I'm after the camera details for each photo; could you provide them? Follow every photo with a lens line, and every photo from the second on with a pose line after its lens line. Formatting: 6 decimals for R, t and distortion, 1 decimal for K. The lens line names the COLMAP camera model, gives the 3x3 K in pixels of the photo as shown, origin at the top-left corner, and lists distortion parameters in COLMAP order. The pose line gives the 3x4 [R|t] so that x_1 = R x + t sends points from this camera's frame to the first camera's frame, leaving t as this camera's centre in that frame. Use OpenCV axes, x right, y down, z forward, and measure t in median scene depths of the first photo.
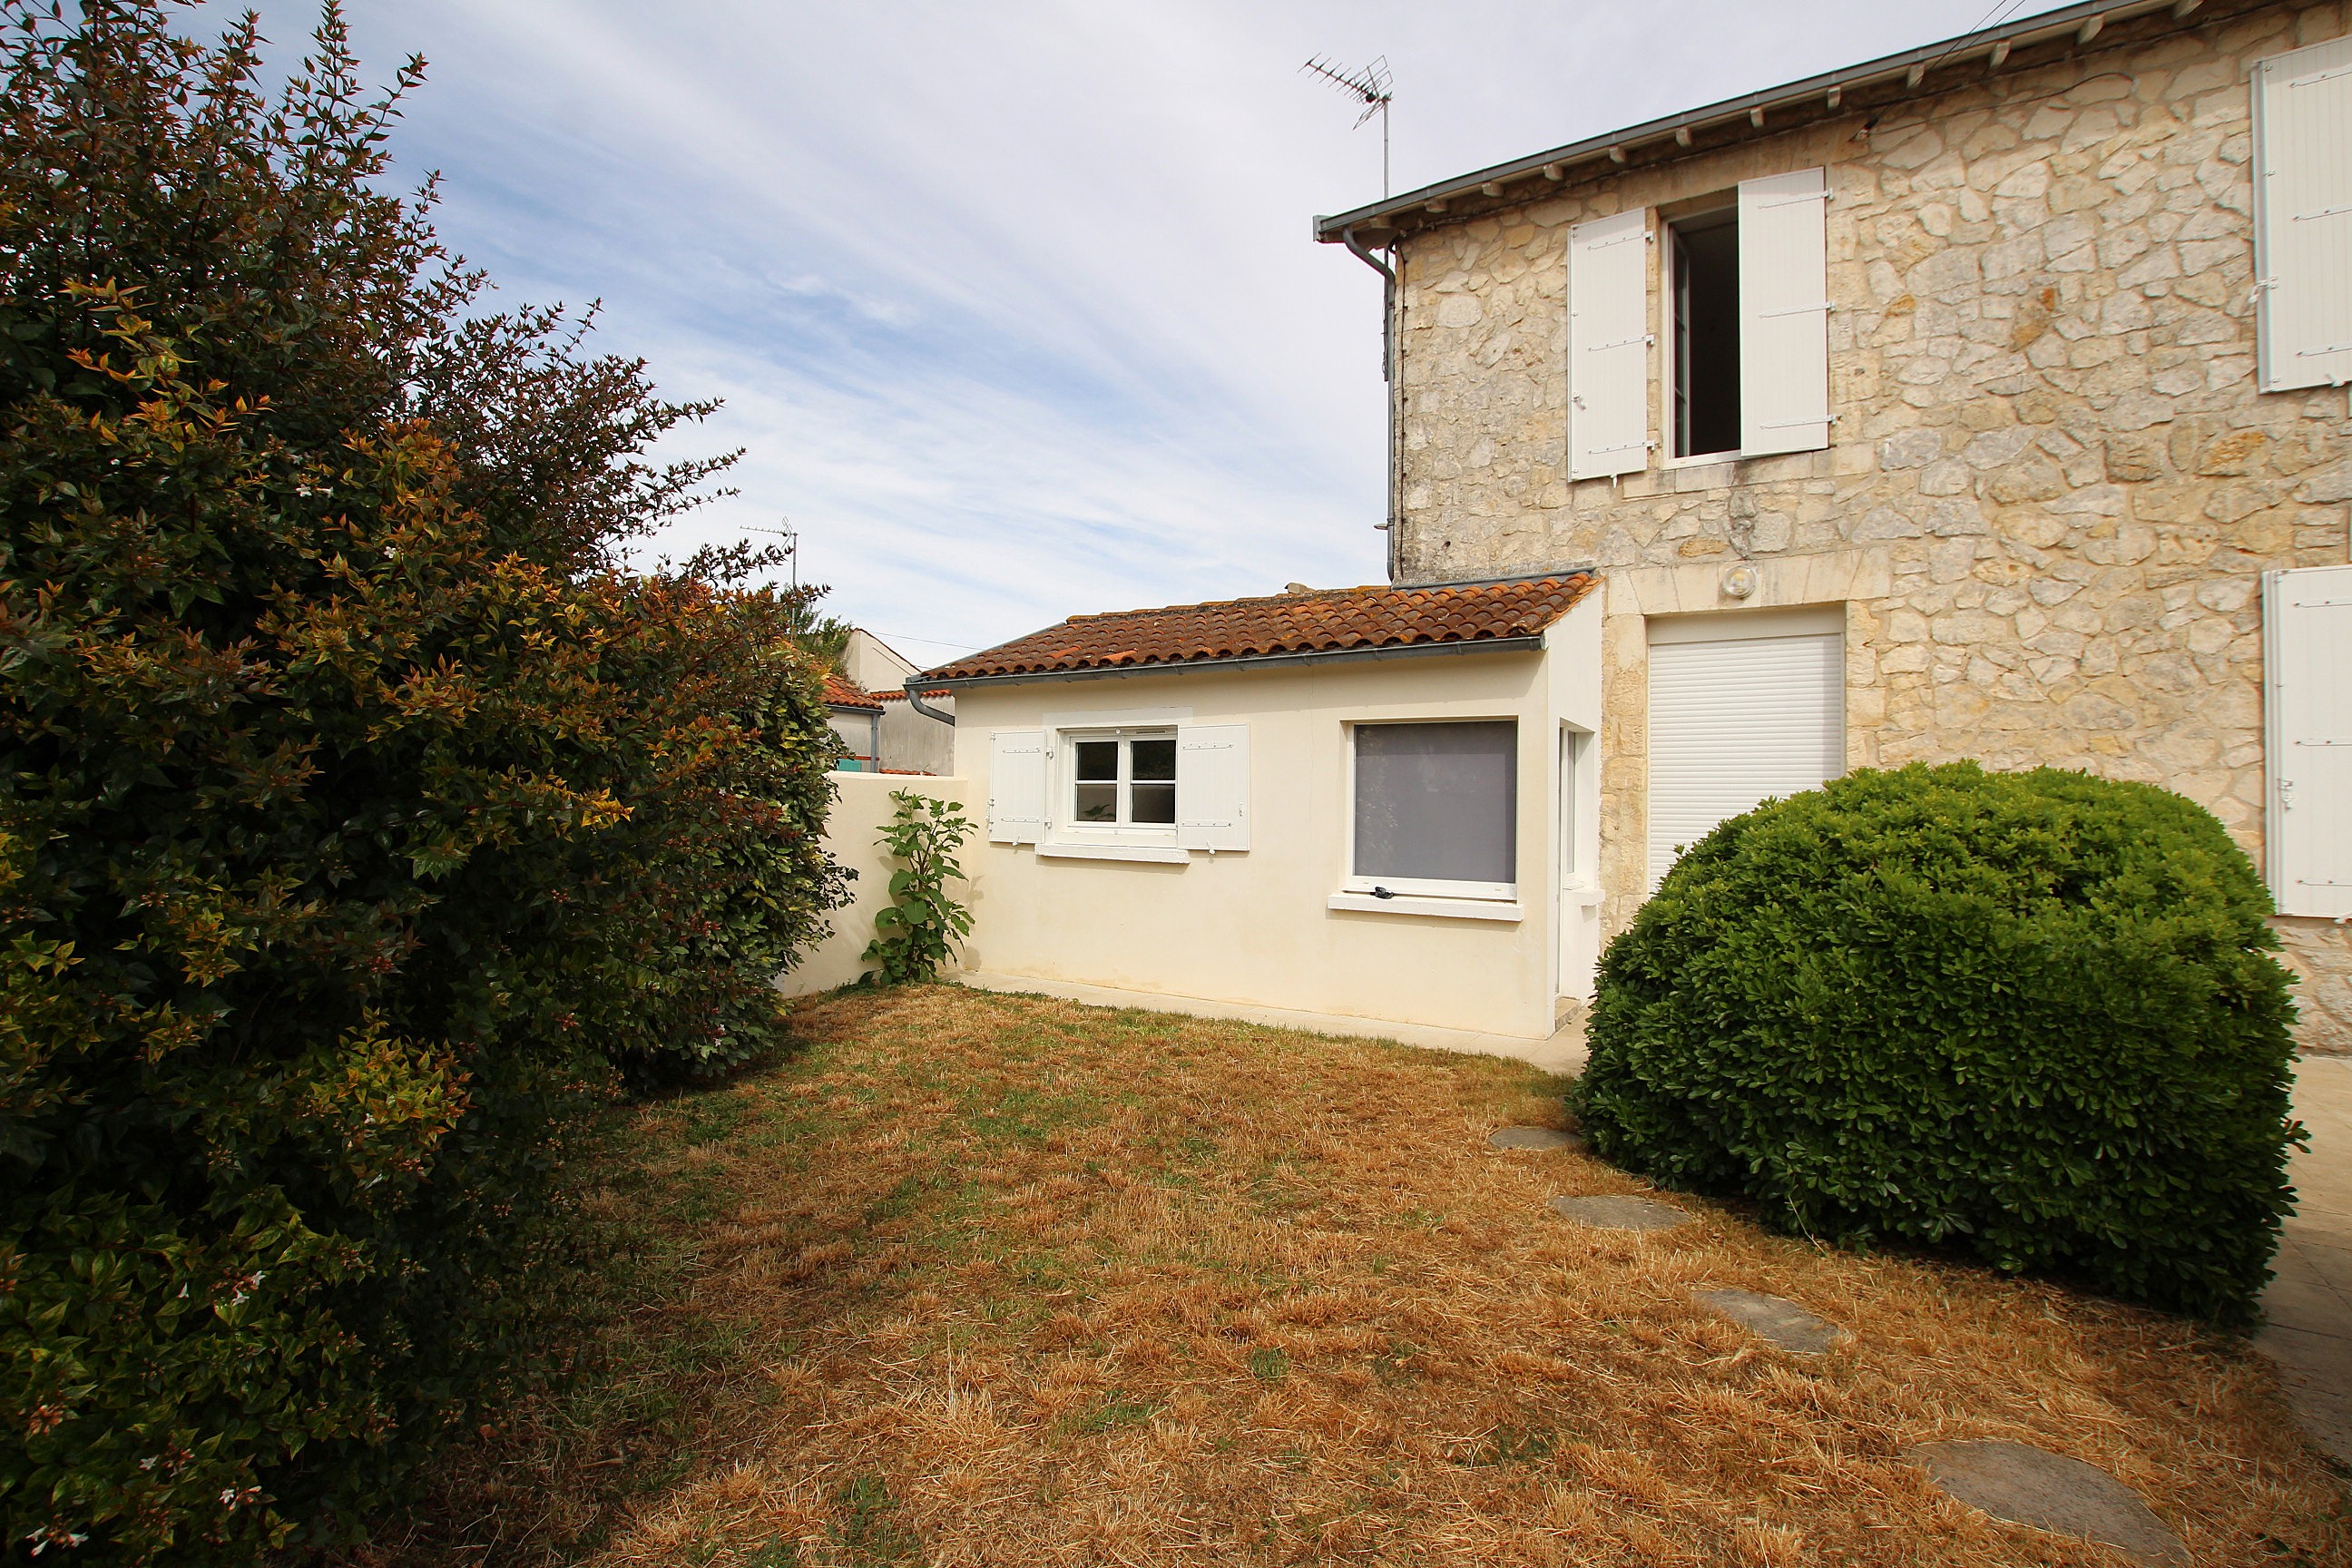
lens RADIAL K [[1087.3, 0, 1176.0], [0, 1087.3, 784.0], [0, 0, 1]] dist [-0.002181, -0.001154]
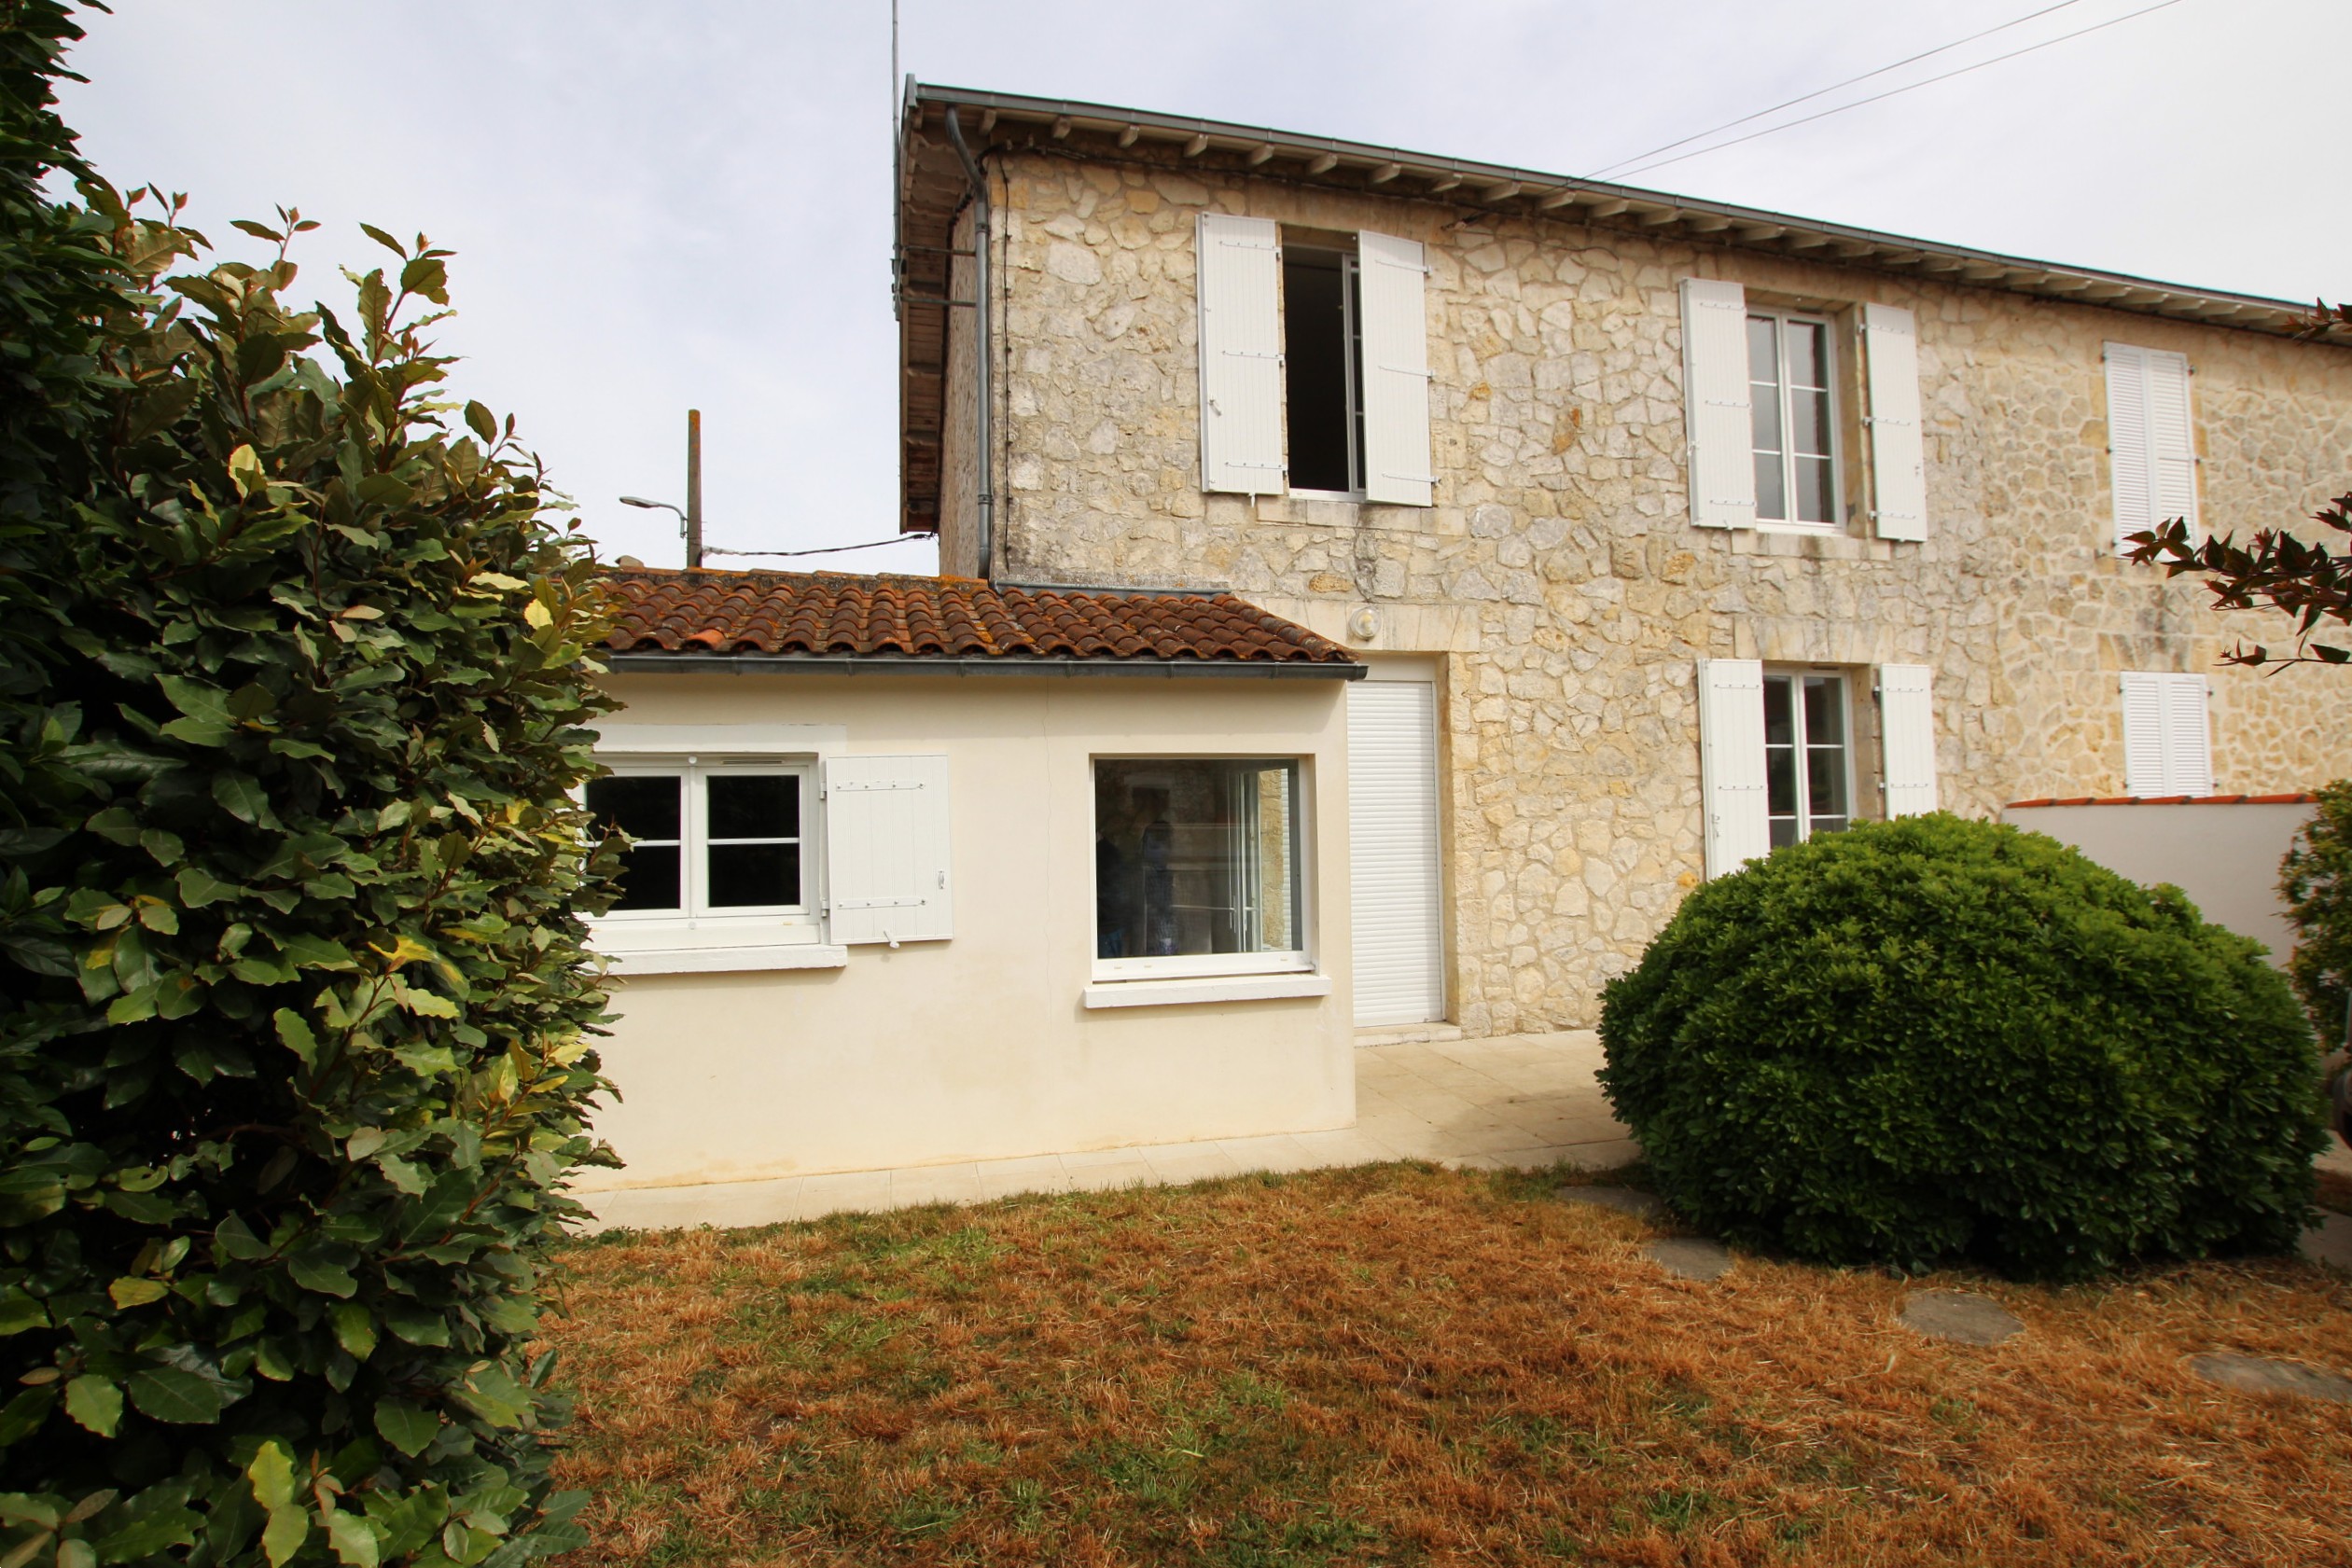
lens RADIAL K [[1121.2, 0, 1176.0], [0, 1121.2, 784.0], [0, 0, 1]] dist [-0.012641, 0.000203]
pose [[0.698788, 0.002082, 0.715326, -0.365505], [0.012661, 0.999803, -0.015278, -0.025513], [-0.715217, 0.019732, 0.698624, 0.429921]]
